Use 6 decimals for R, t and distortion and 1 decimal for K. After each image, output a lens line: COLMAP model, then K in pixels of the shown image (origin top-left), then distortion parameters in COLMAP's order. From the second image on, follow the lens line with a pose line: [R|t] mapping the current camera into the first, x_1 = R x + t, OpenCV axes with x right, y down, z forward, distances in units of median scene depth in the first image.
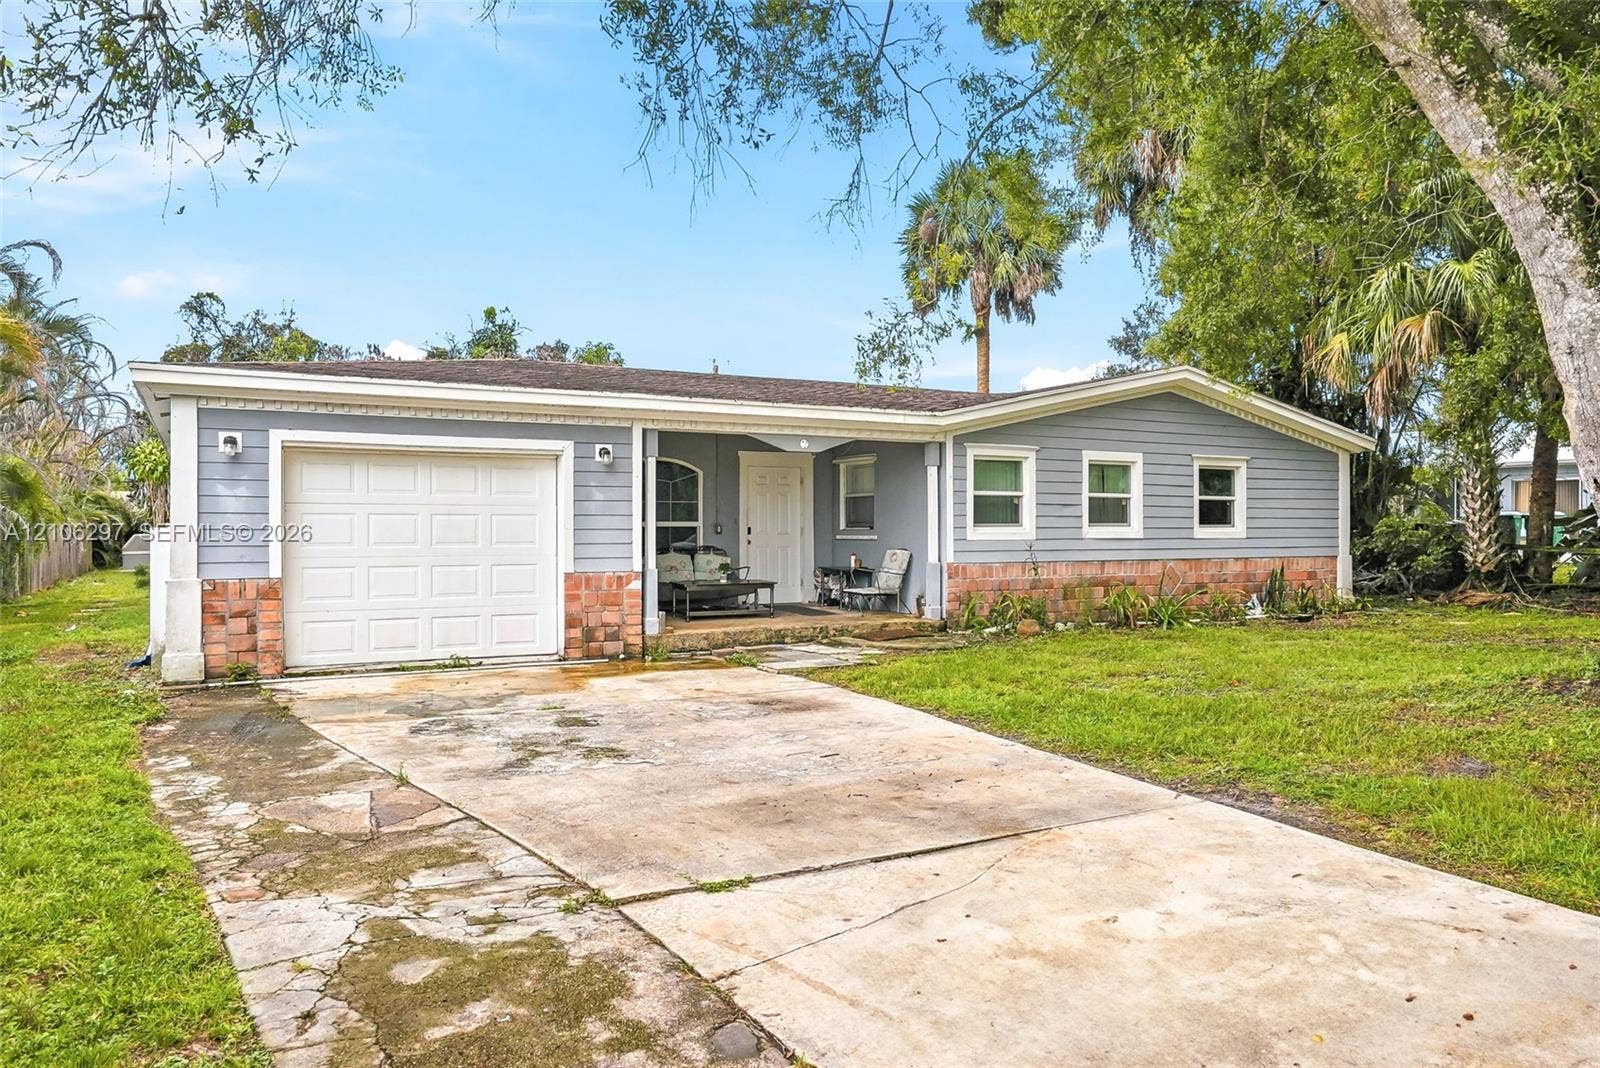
lens RADIAL K [[1108.6, 0, 800.0], [0, 1108.6, 534.0], [0, 0, 1]] dist [-0.041187, 0.002024]
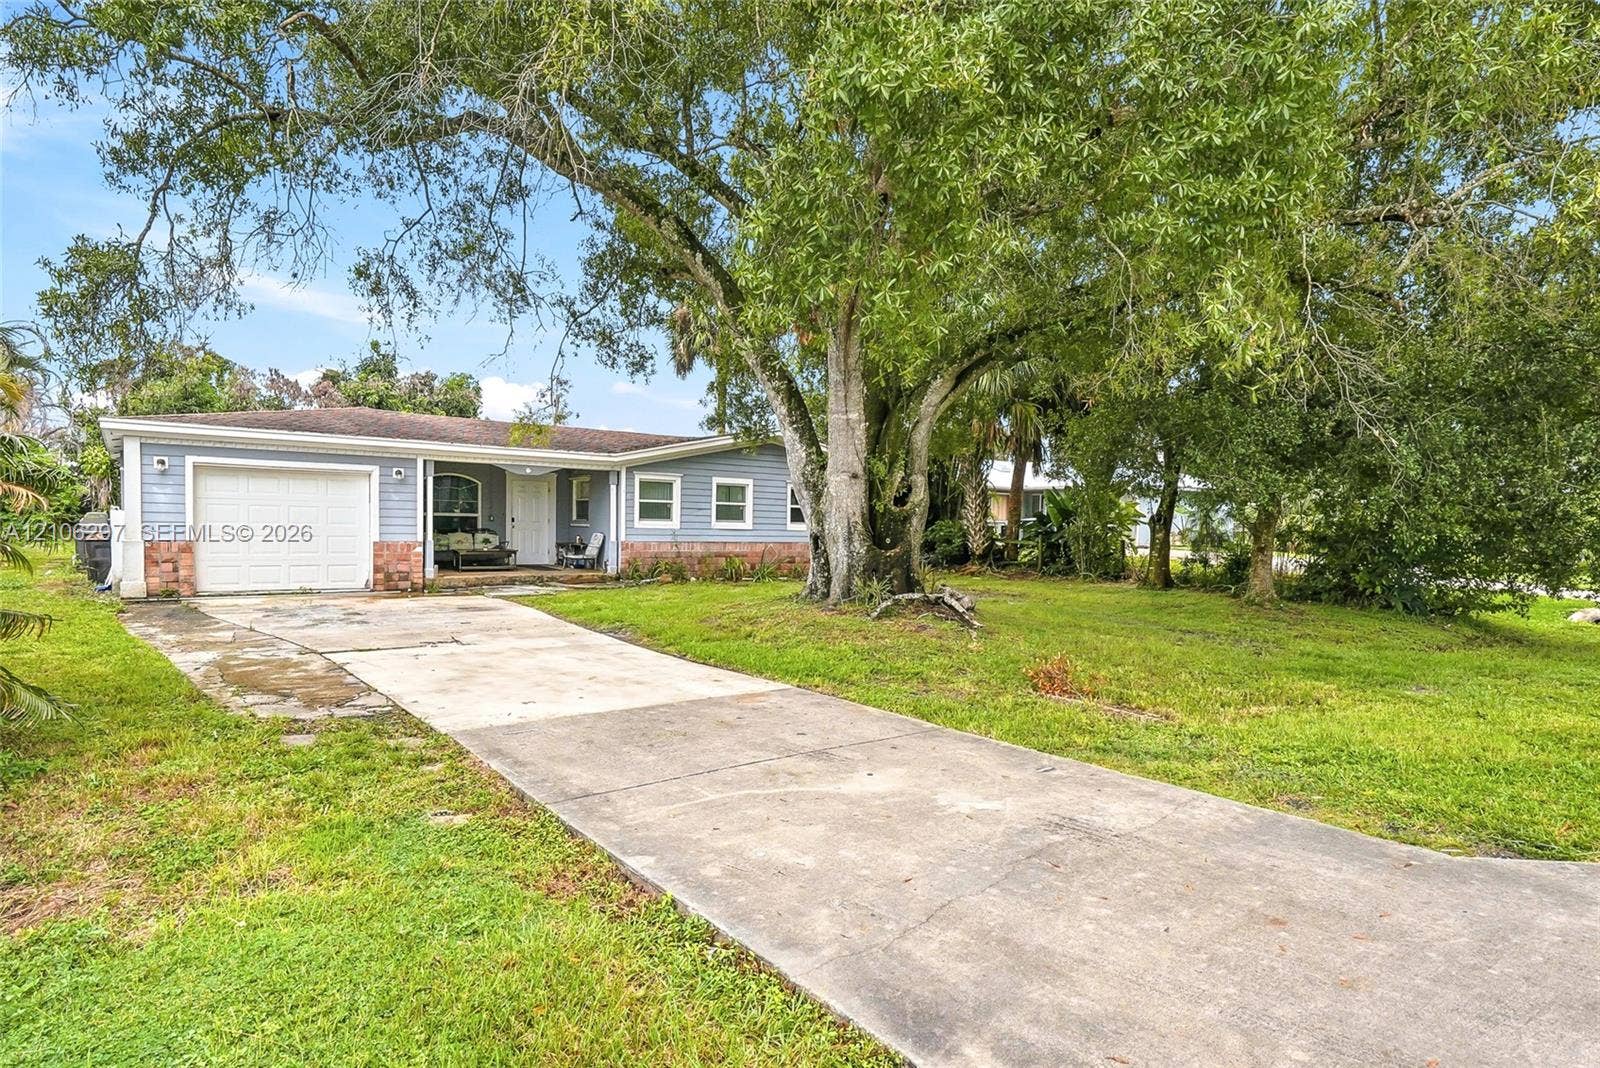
lens RADIAL K [[891.1, 0, 823.2], [0, 891.1, 569.3], [0, 0, 1]] dist [0.002149, -0.025369]
pose [[0.985245, 0.014504, 0.170536, 0.199410], [-0.023170, 0.998533, 0.048938, -0.004993], [-0.169576, -0.052167, 0.984135, -0.406680]]
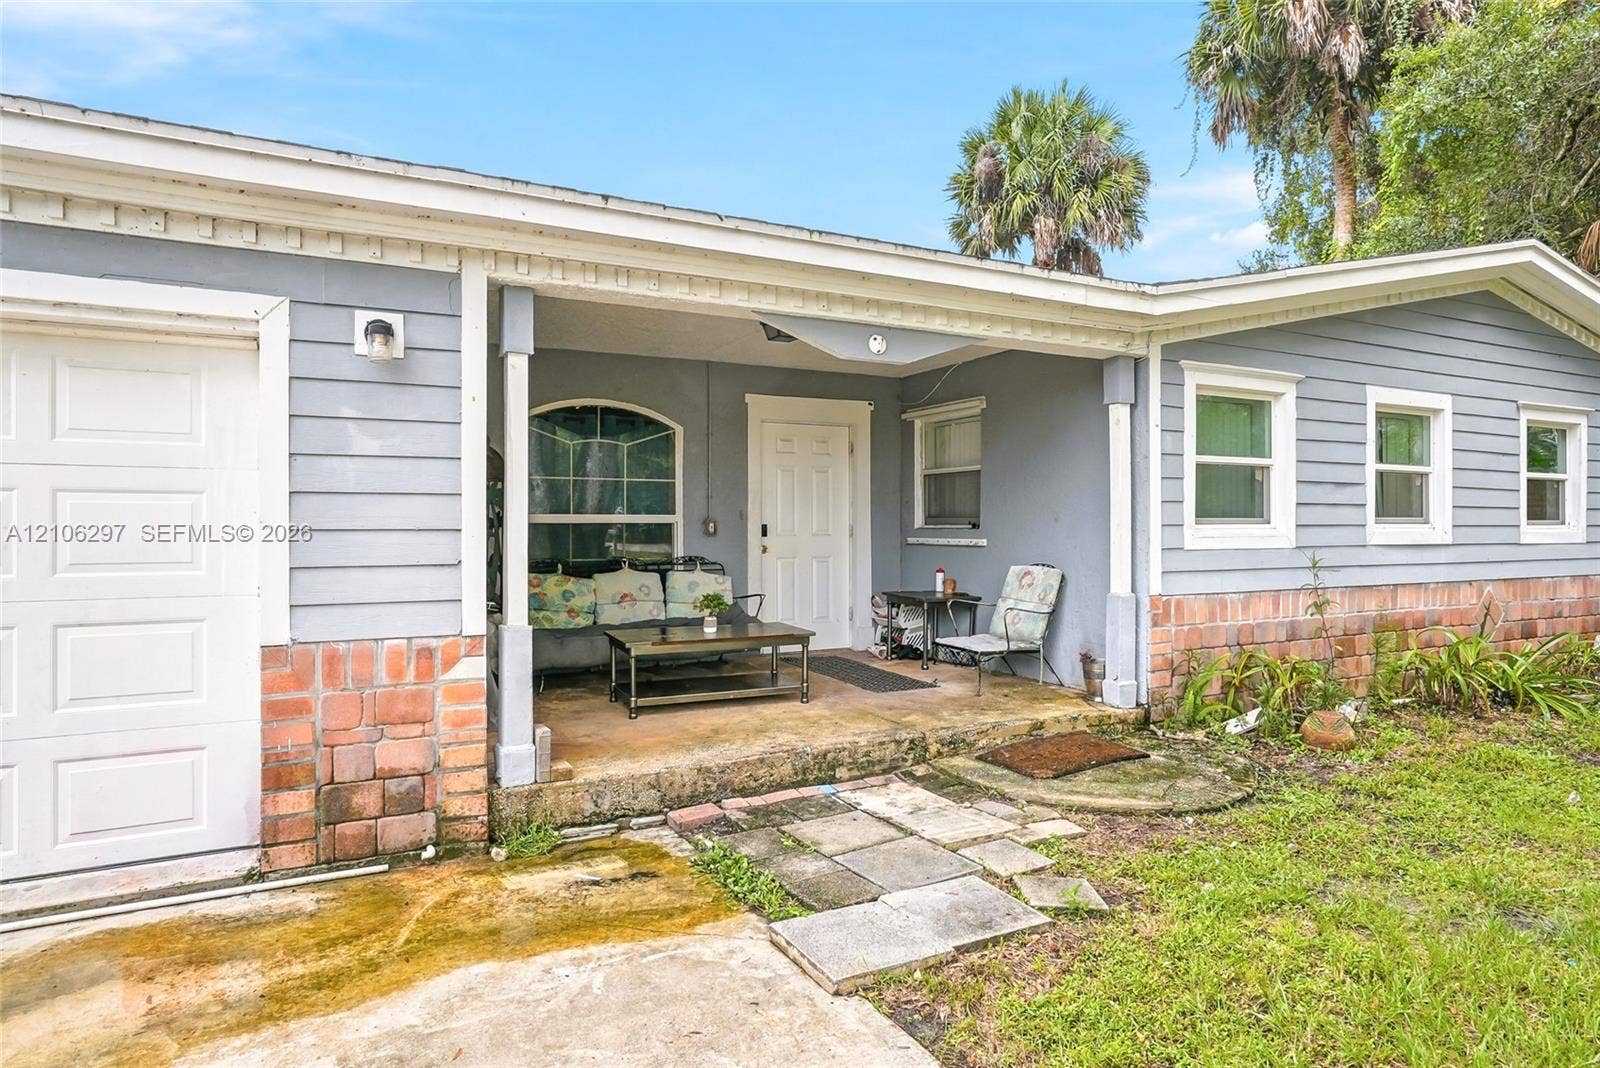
lens RADIAL K [[942.2, 0, 806.3], [0, 942.2, 528.0], [0, 0, 1]] dist [-0.003969, -0.001129]
pose [[0.999906, 0.000851, -0.013707, -0.018184], [-0.000876, 0.999998, -0.001844, -0.003571], [0.013705, 0.001856, 0.999904, 0.547165]]
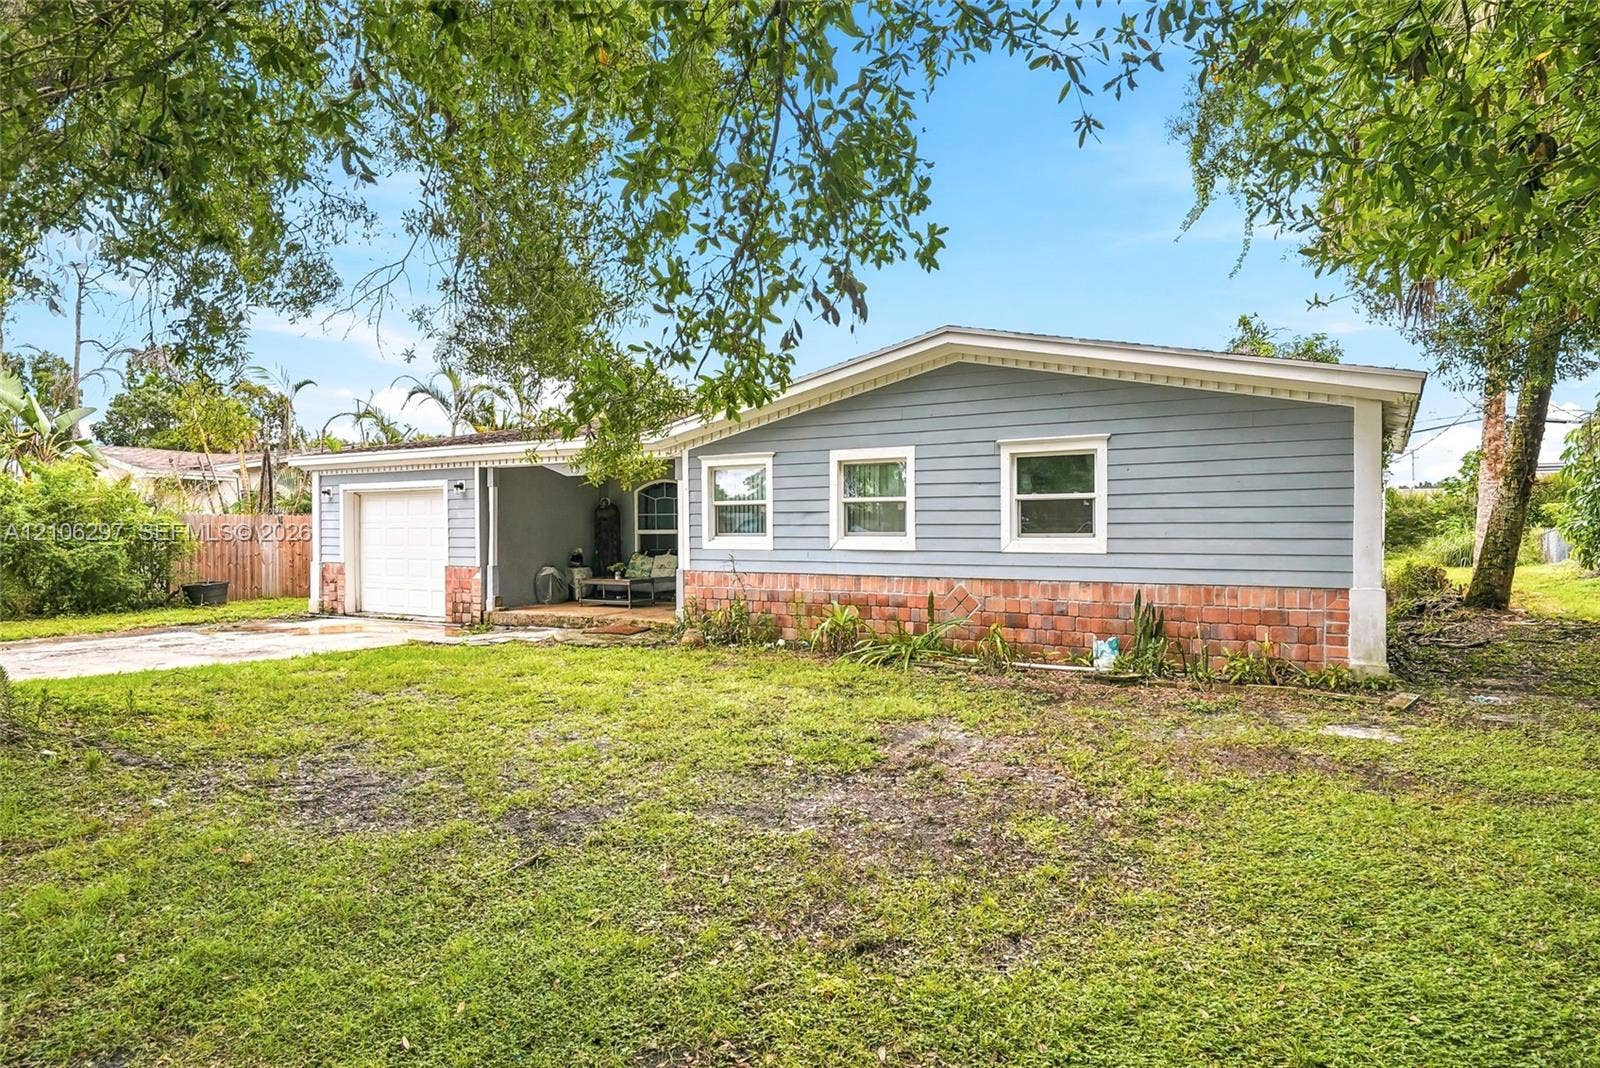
lens RADIAL K [[942.2, 0, 806.3], [0, 942.2, 528.0], [0, 0, 1]] dist [-0.003969, -0.001129]
pose [[0.500935, -0.000330, -0.865485, 0.940861], [0.000655, 1.000000, -0.000002, -0.013754], [0.865484, -0.000566, 0.500936, 0.625245]]
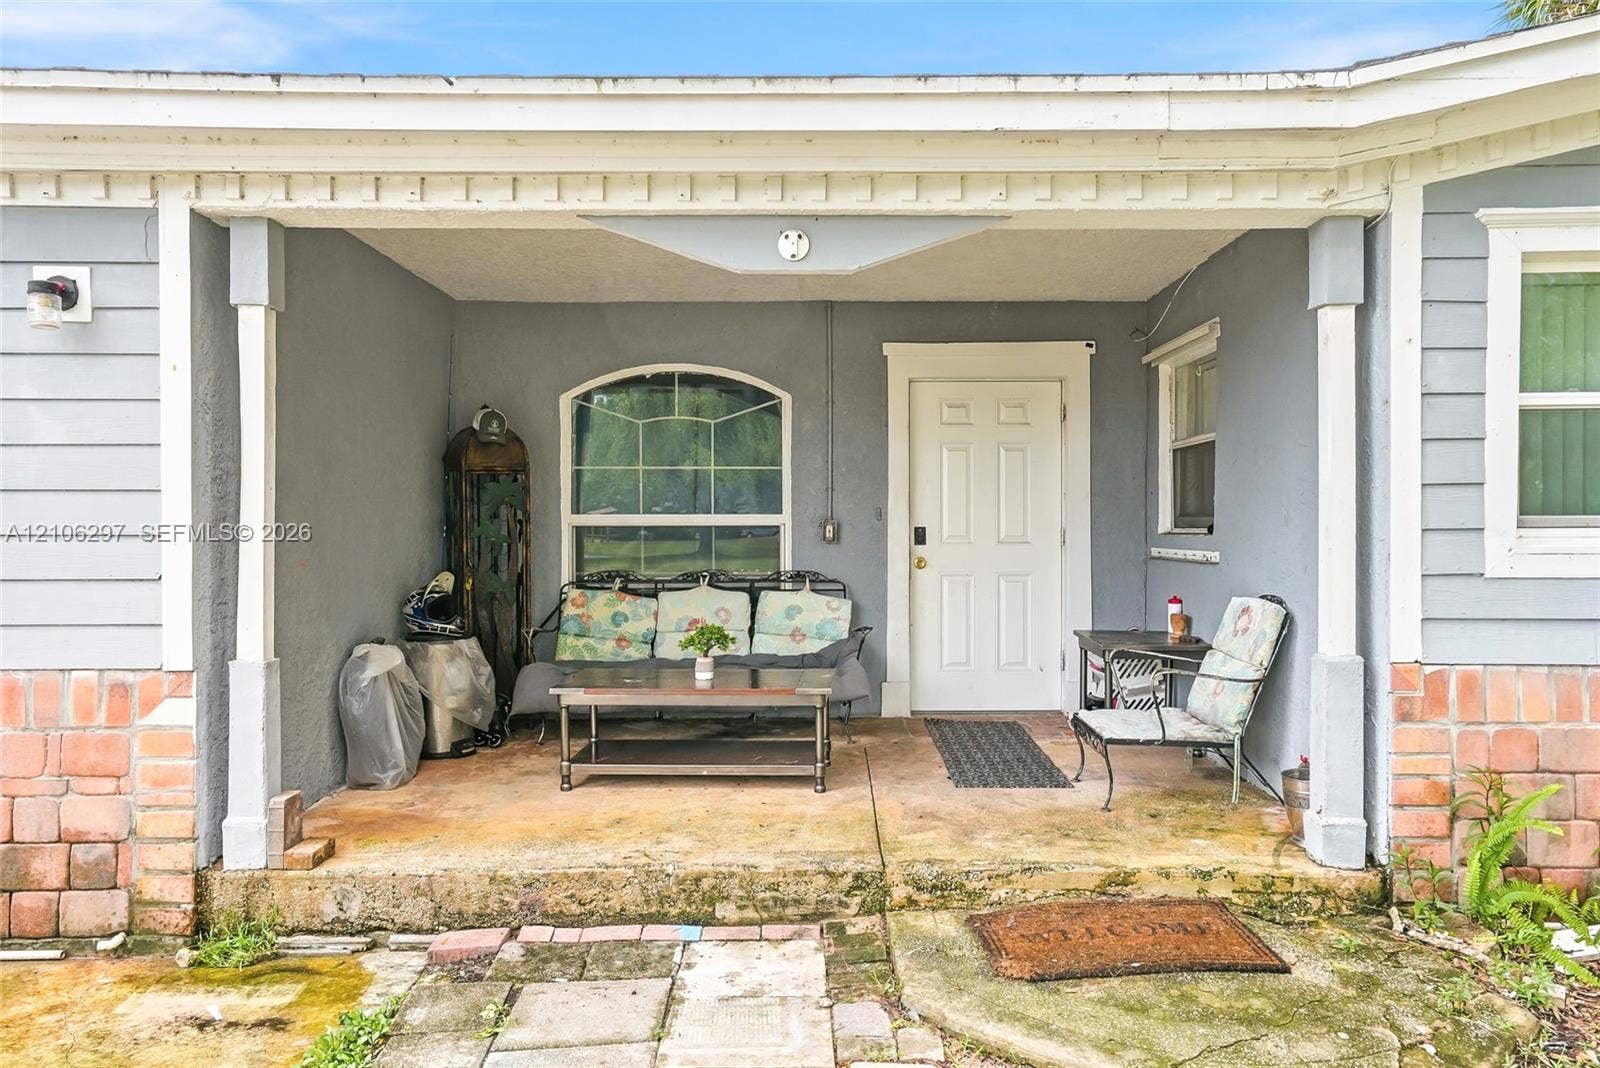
lens RADIAL K [[1150.3, 0, 805.7], [0, 1150.3, 537.6], [0, 0, 1]] dist [0.002704, 0.051219]
pose [[0.876555, 0.005447, -0.481272, 0.137915], [-0.003045, 0.999979, 0.005772, -0.005044], [0.481293, -0.003594, 0.876552, 0.661654]]
